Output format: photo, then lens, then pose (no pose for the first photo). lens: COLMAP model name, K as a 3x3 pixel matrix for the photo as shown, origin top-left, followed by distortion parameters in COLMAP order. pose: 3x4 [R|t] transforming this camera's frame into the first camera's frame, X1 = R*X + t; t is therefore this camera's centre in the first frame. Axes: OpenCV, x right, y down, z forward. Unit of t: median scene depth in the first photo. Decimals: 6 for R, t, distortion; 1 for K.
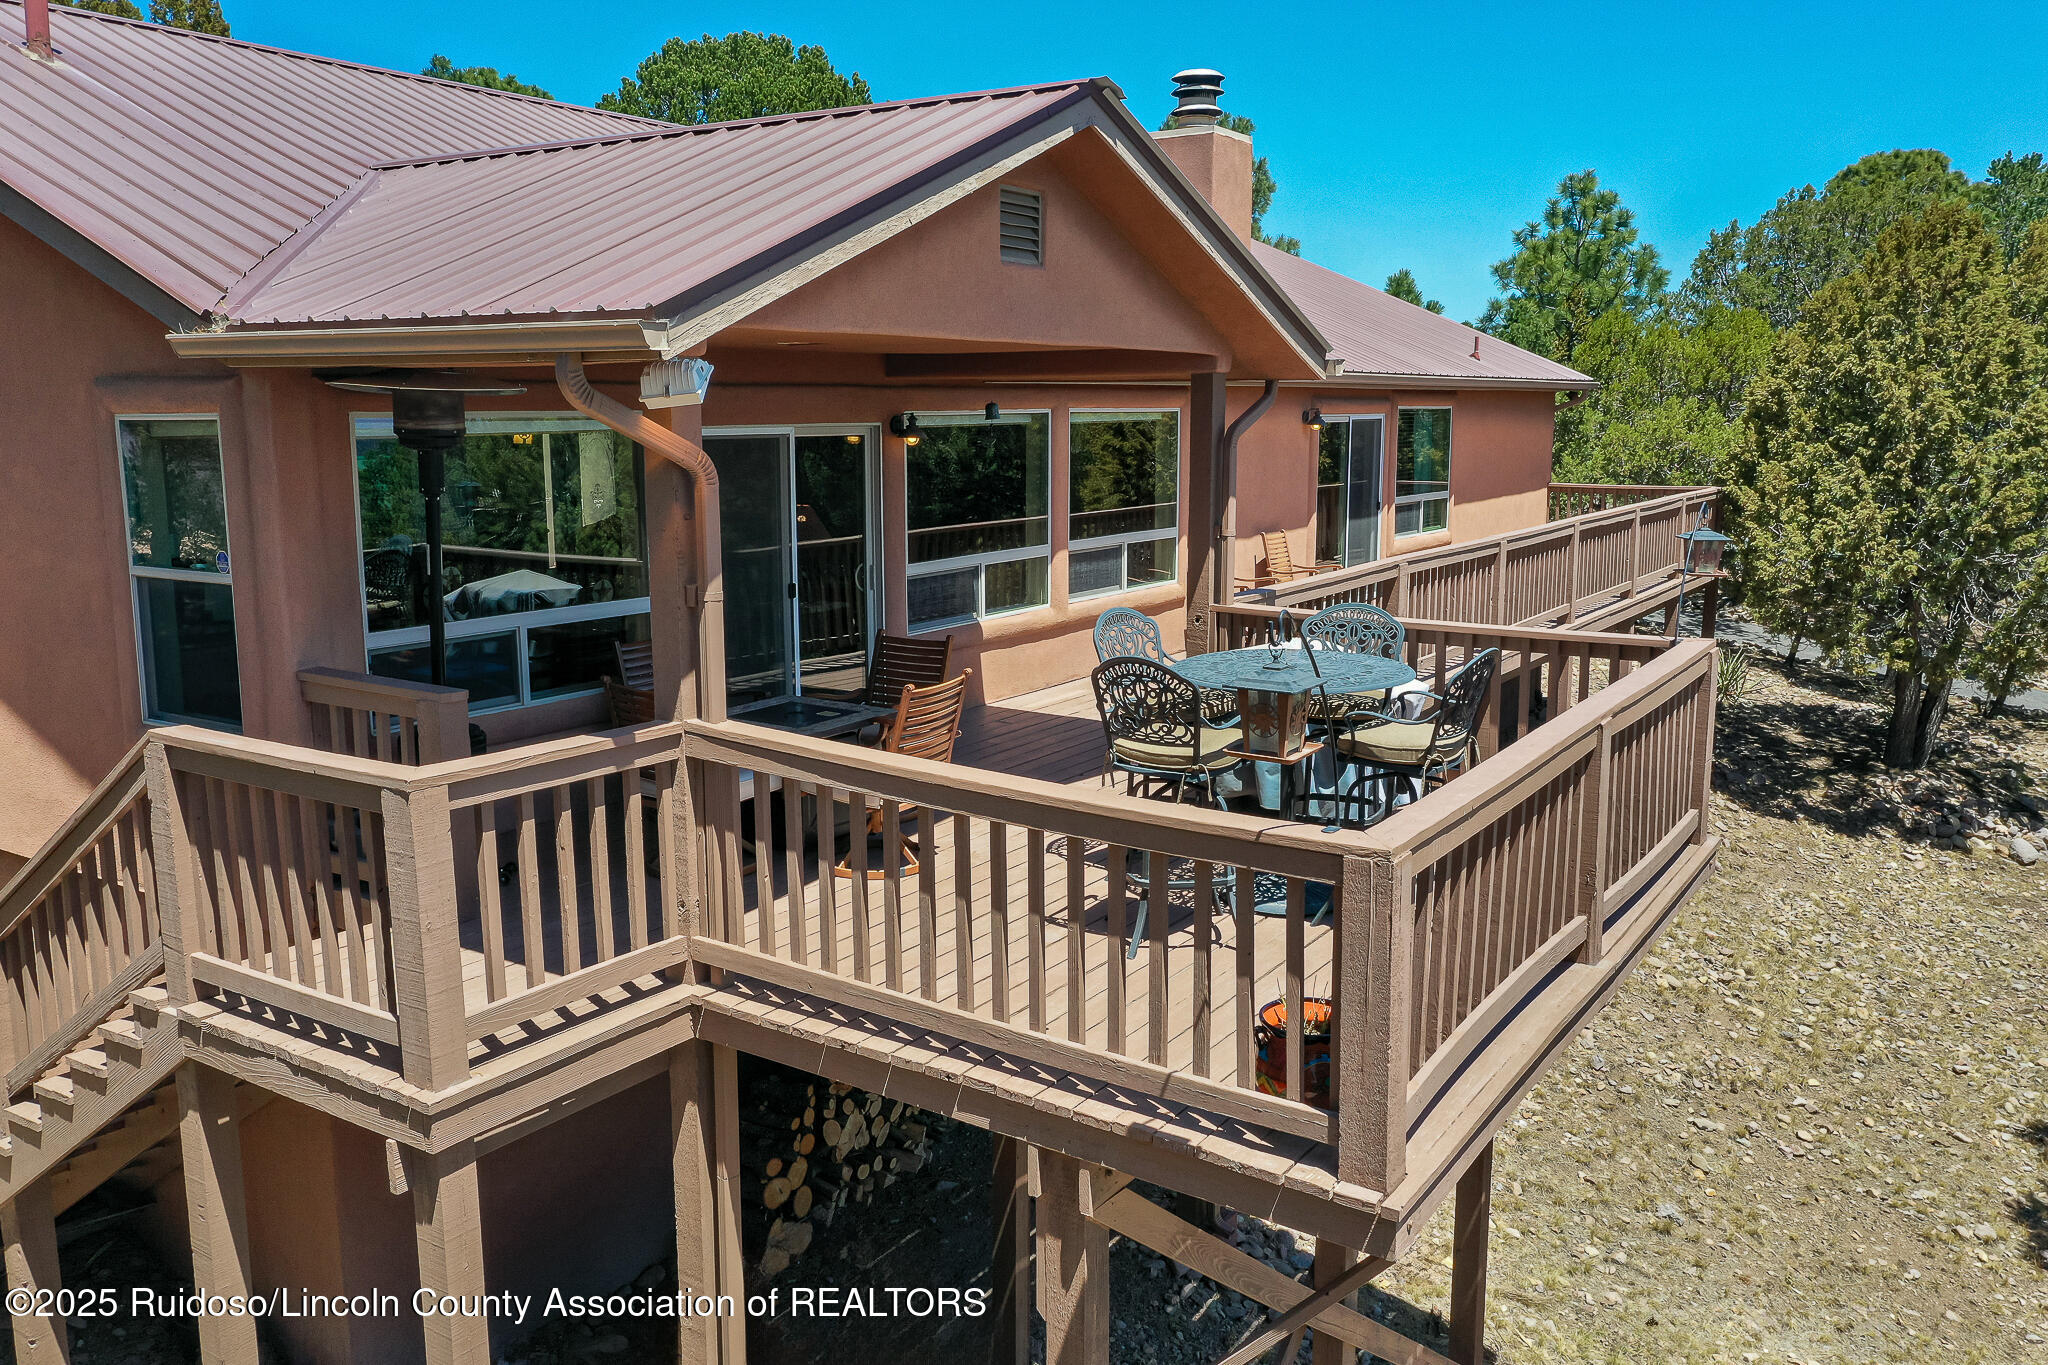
lens RADIAL K [[1627.3, 0, 1025.2], [0, 1627.3, 676.4], [0, 0, 1]] dist [0.009674, -0.011751]
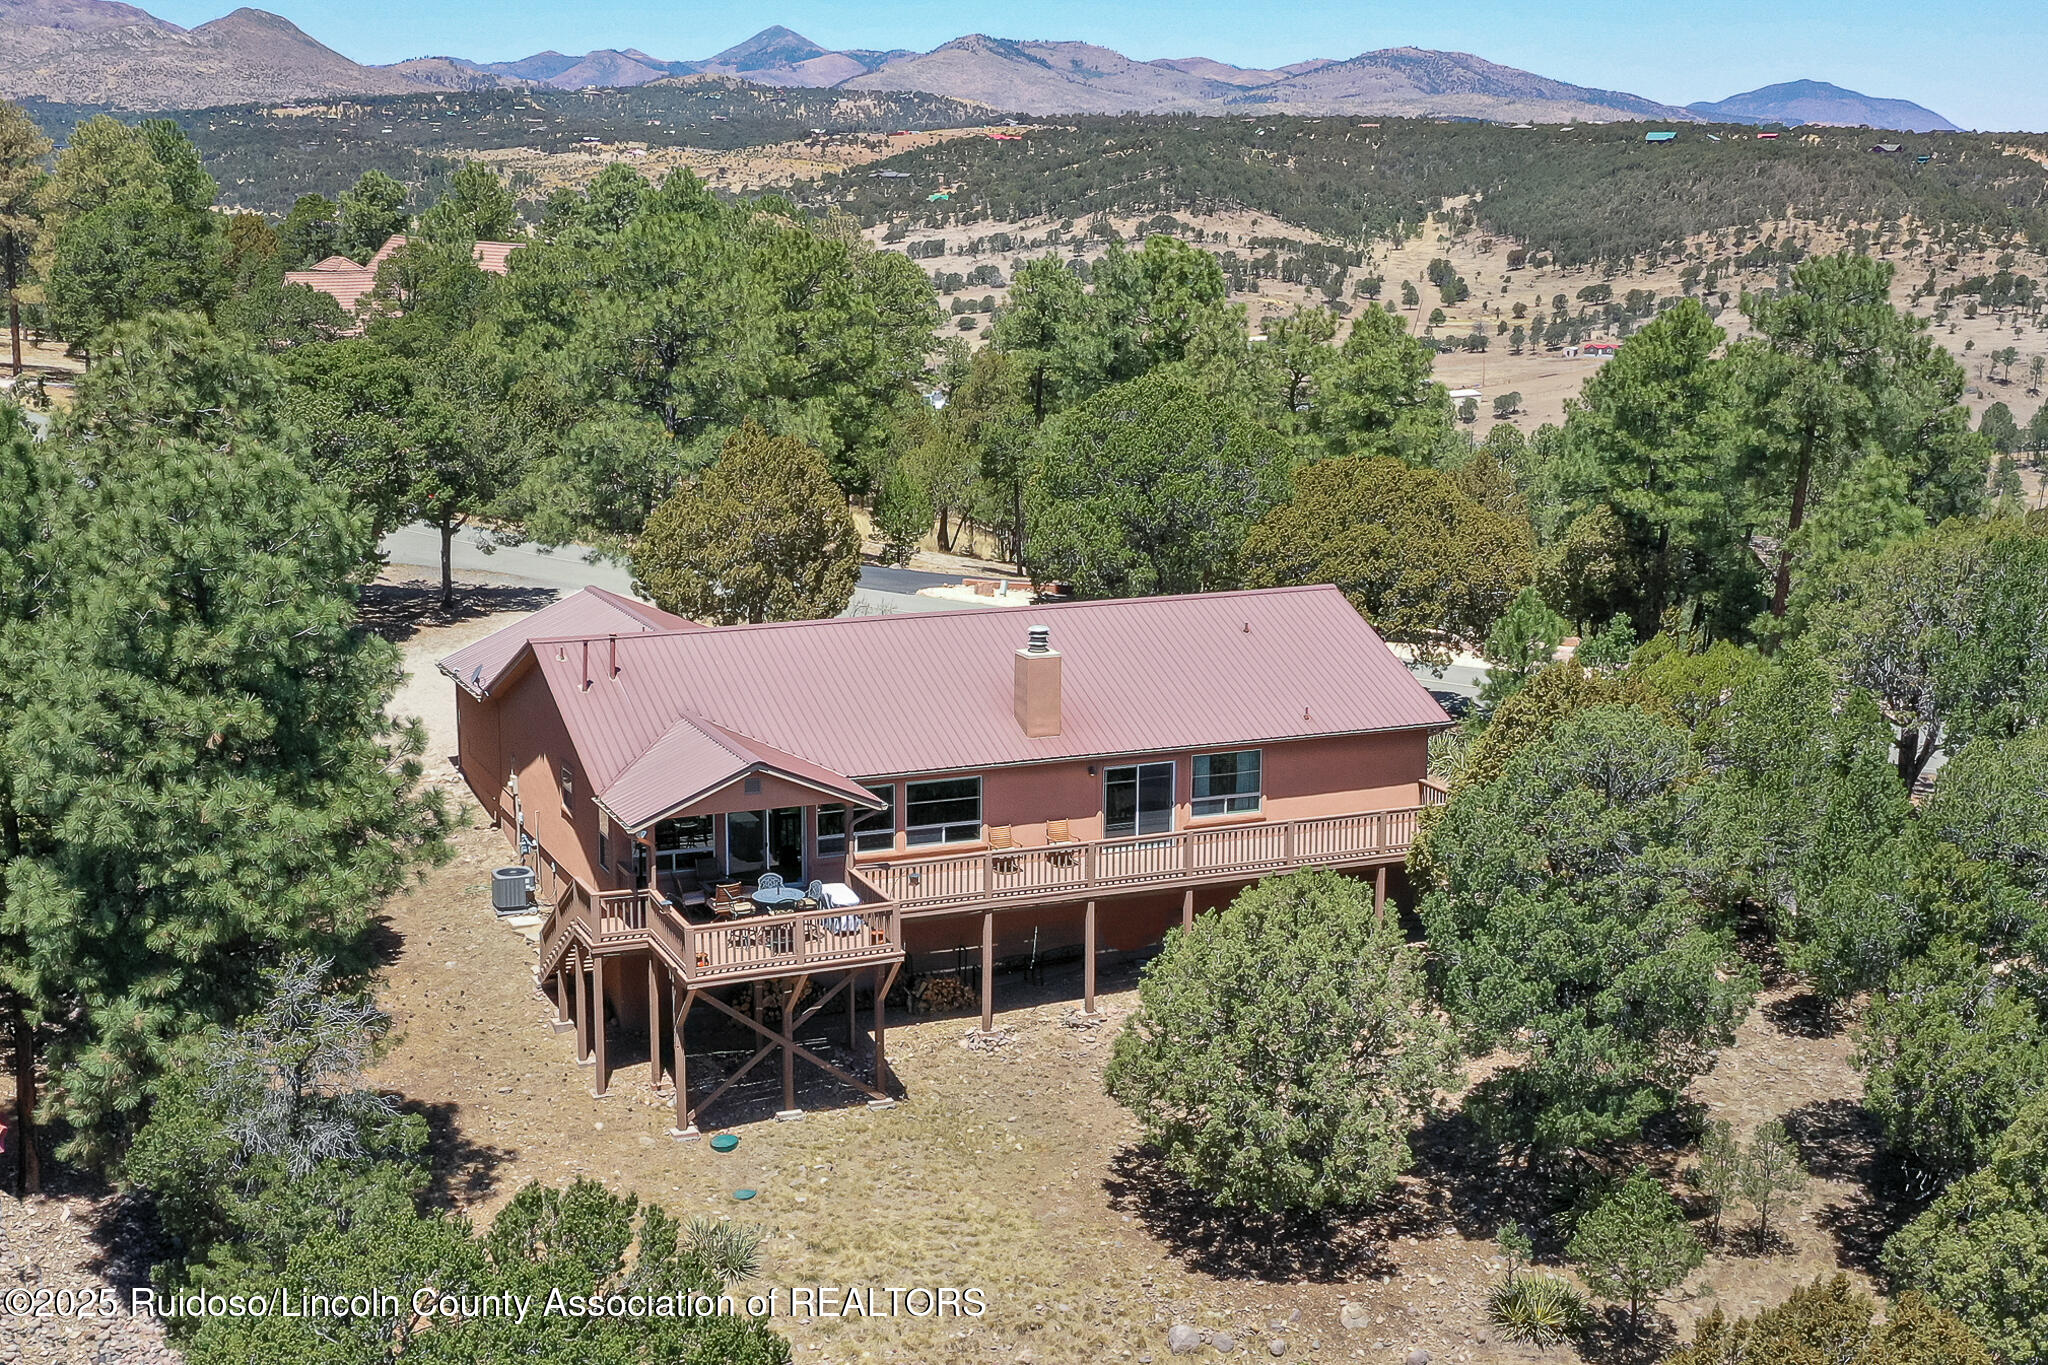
lens RADIAL K [[2659.4, 0, 1009.5], [0, 2659.4, 699.0], [0, 0, 1]] dist [-0.009336, 0.000000]
pose [[0.839517, 0.119681, -0.529988, 5.318329], [-0.100849, 0.992812, 0.064447, -1.269807], [0.533892, -0.000656, 0.845553, -5.745017]]
